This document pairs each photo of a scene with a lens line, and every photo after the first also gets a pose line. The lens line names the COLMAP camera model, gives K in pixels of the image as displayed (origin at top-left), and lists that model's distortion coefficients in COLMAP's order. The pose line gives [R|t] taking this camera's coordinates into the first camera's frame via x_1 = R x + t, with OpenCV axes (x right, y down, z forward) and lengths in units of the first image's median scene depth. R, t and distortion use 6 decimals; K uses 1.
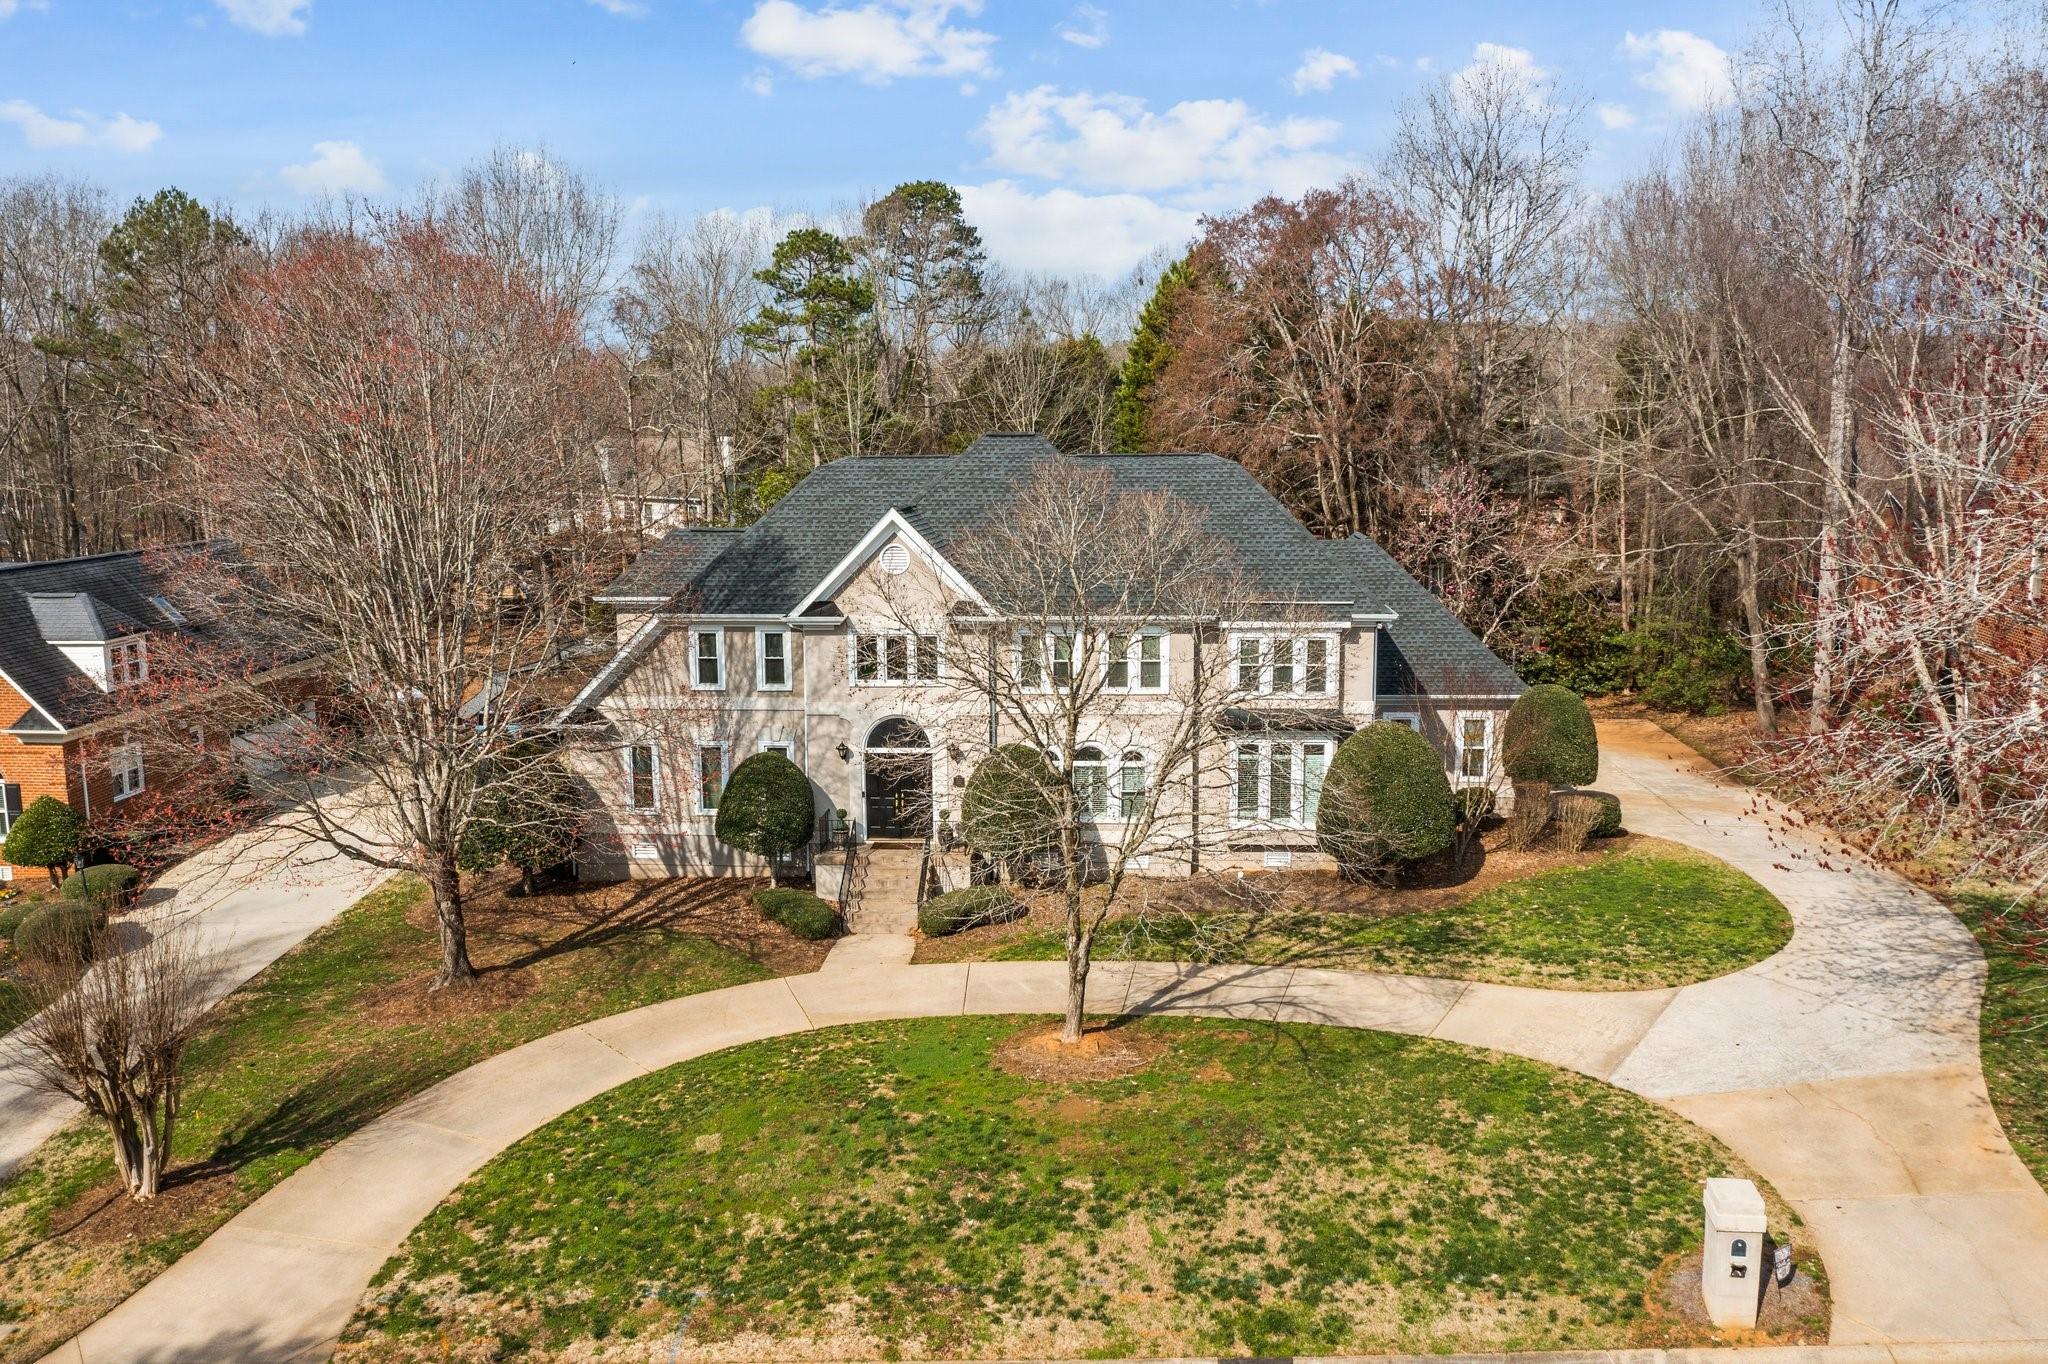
lens RADIAL K [[1610.1, 0, 1024.0], [0, 1610.1, 682.0], [0, 0, 1]] dist [-0.011266, -0.004041]
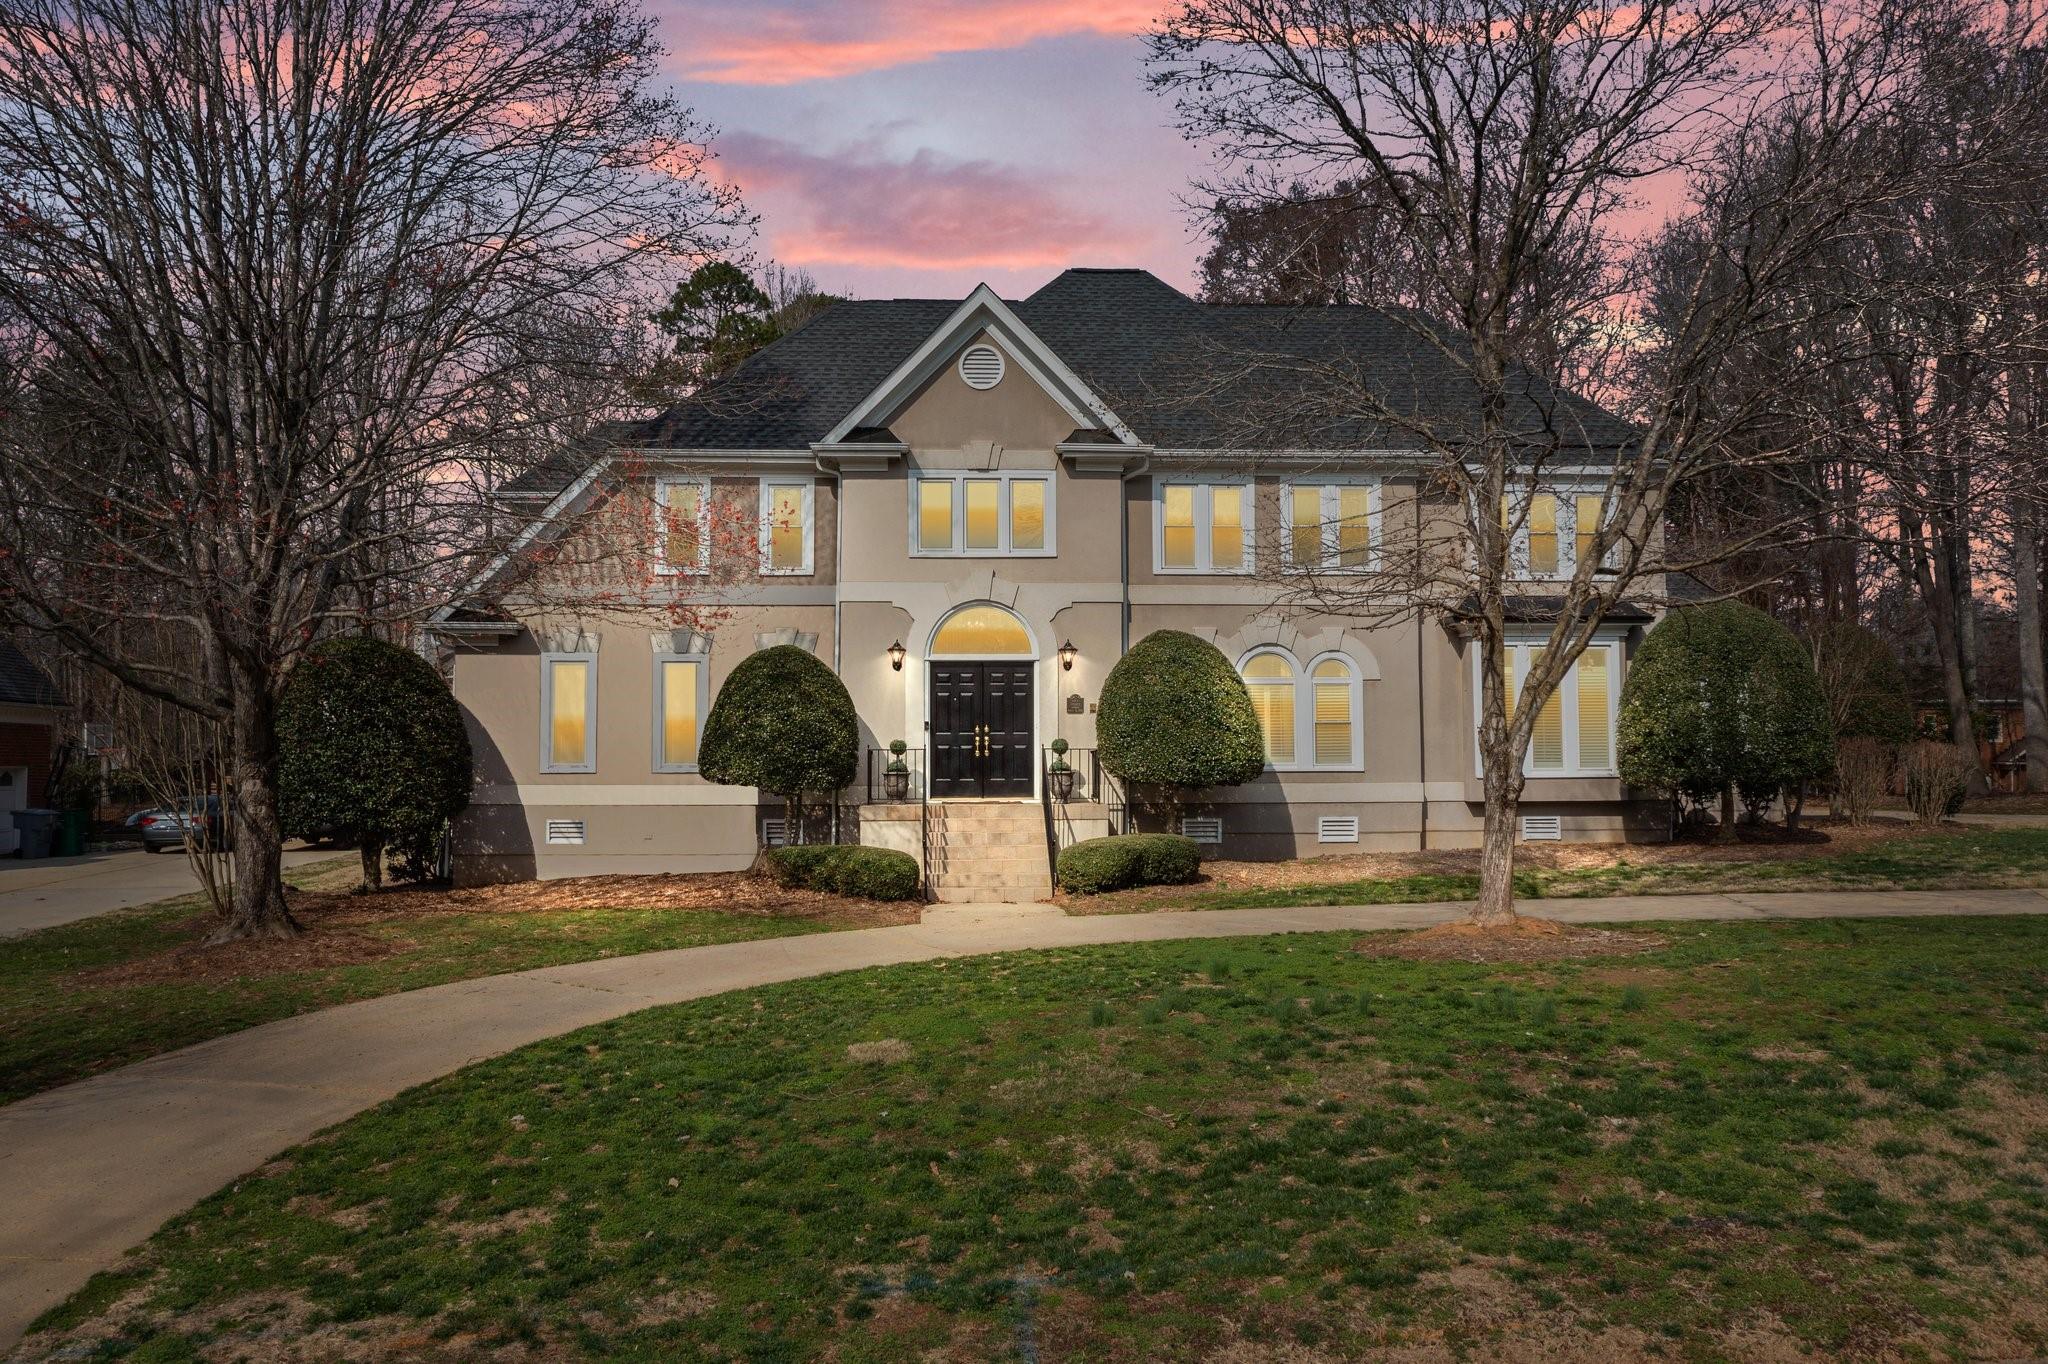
lens RADIAL K [[1610.1, 0, 1024.0], [0, 1610.1, 682.0], [0, 0, 1]] dist [-0.011266, -0.004041]
pose [[0.990717, 0.010808, 0.135509, -0.186622], [0.019166, 0.975772, -0.217950, 0.243570], [-0.134581, 0.218524, 0.966507, 0.464786]]
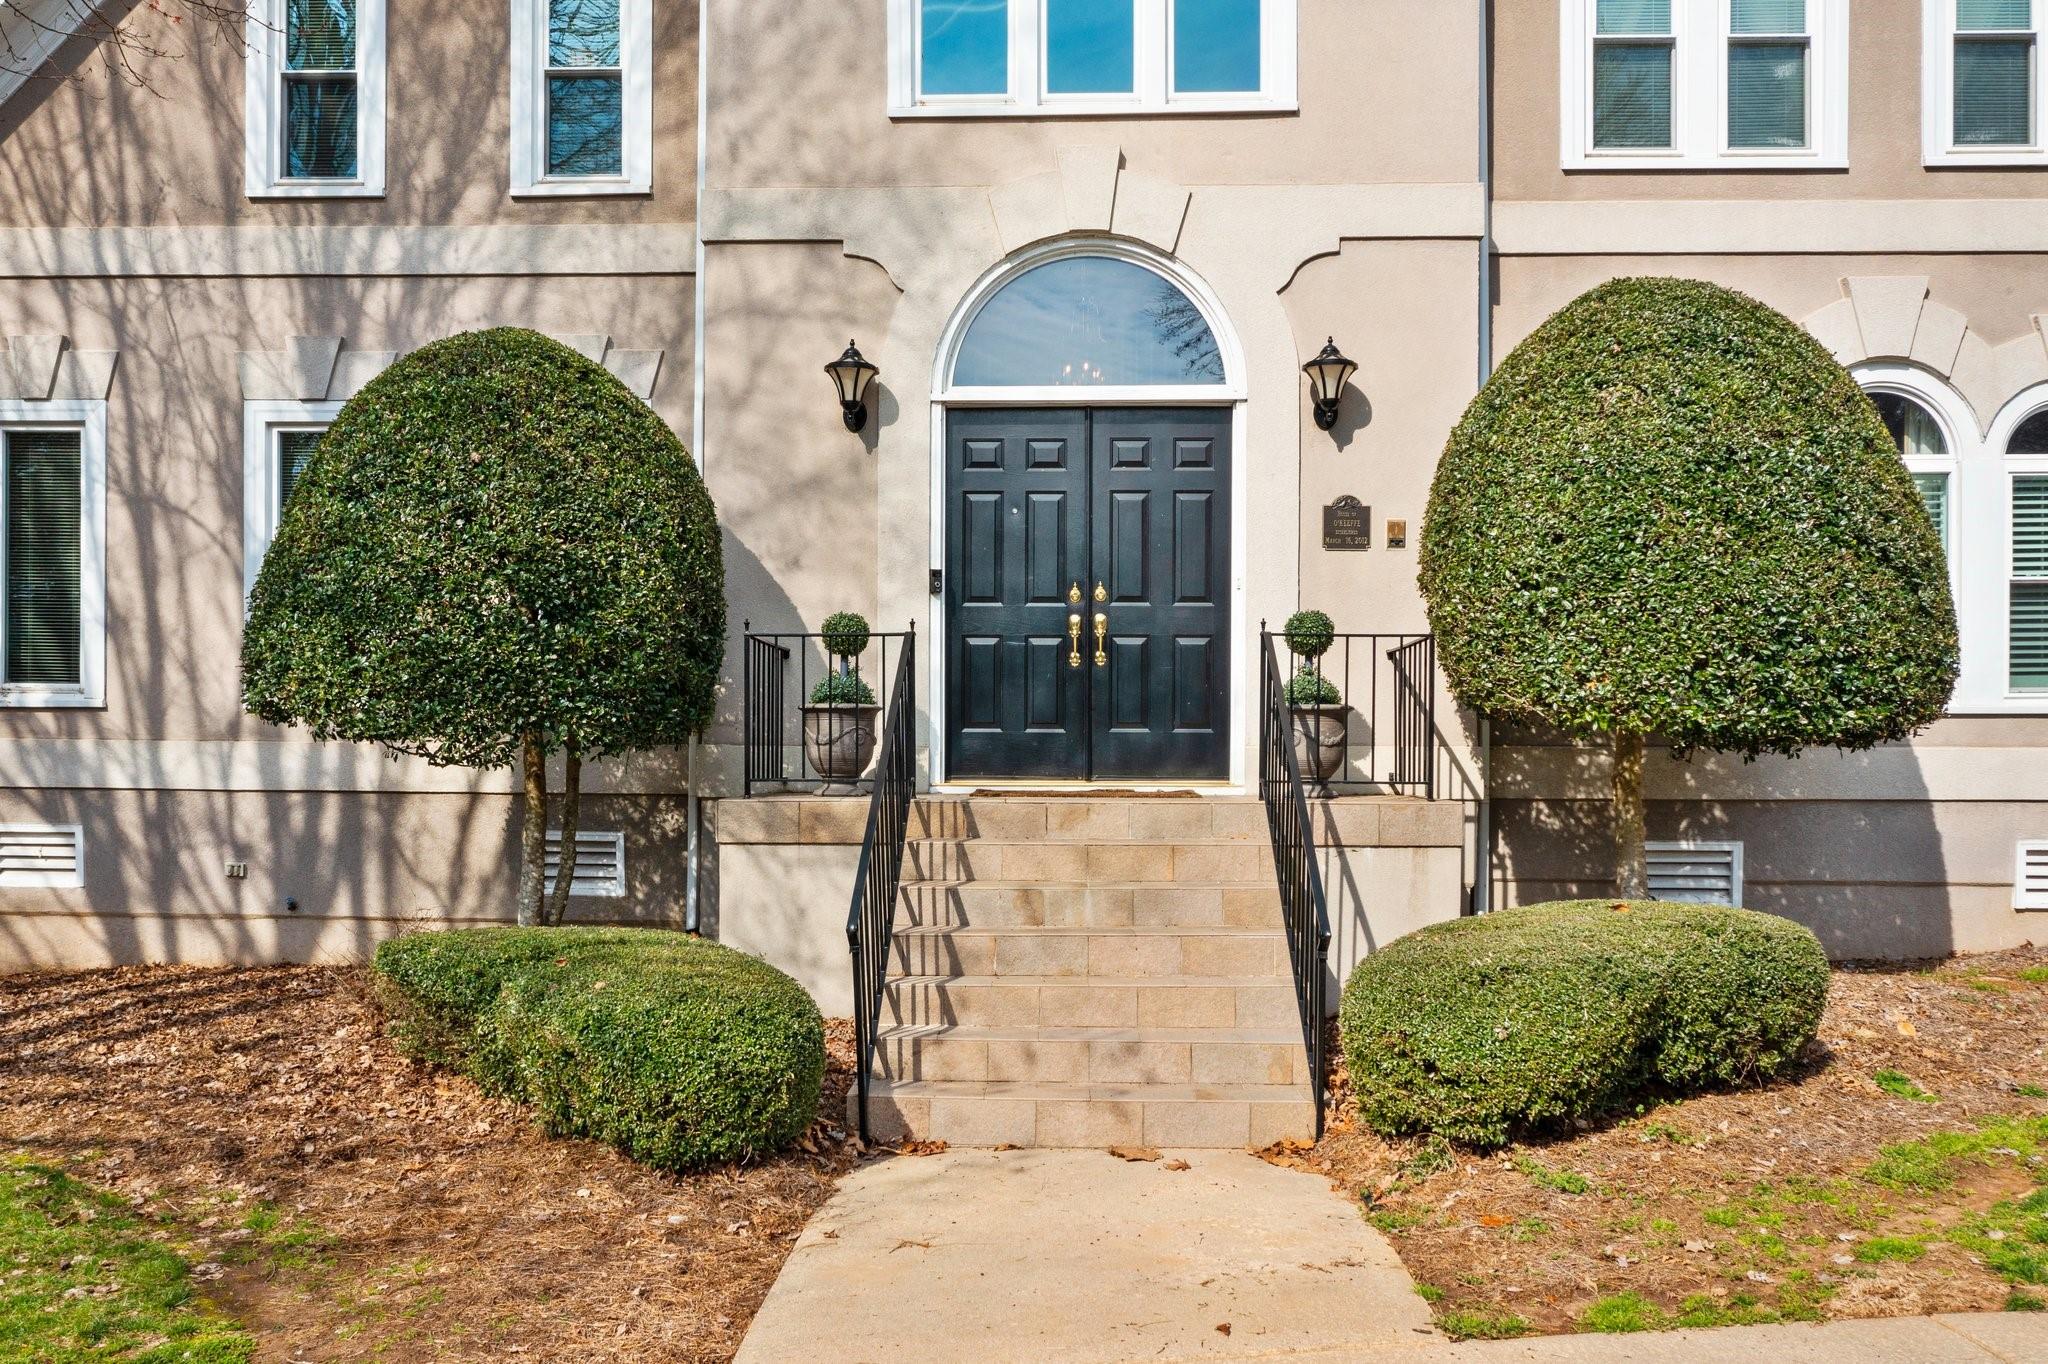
lens RADIAL K [[1610.1, 0, 1024.0], [0, 1610.1, 682.0], [0, 0, 1]] dist [-0.011266, -0.004041]
pose [[0.998958, 0.014114, 0.043406, -0.121668], [-0.004483, 0.976728, -0.214434, 0.169219], [-0.045423, 0.214016, 0.975773, 0.972213]]
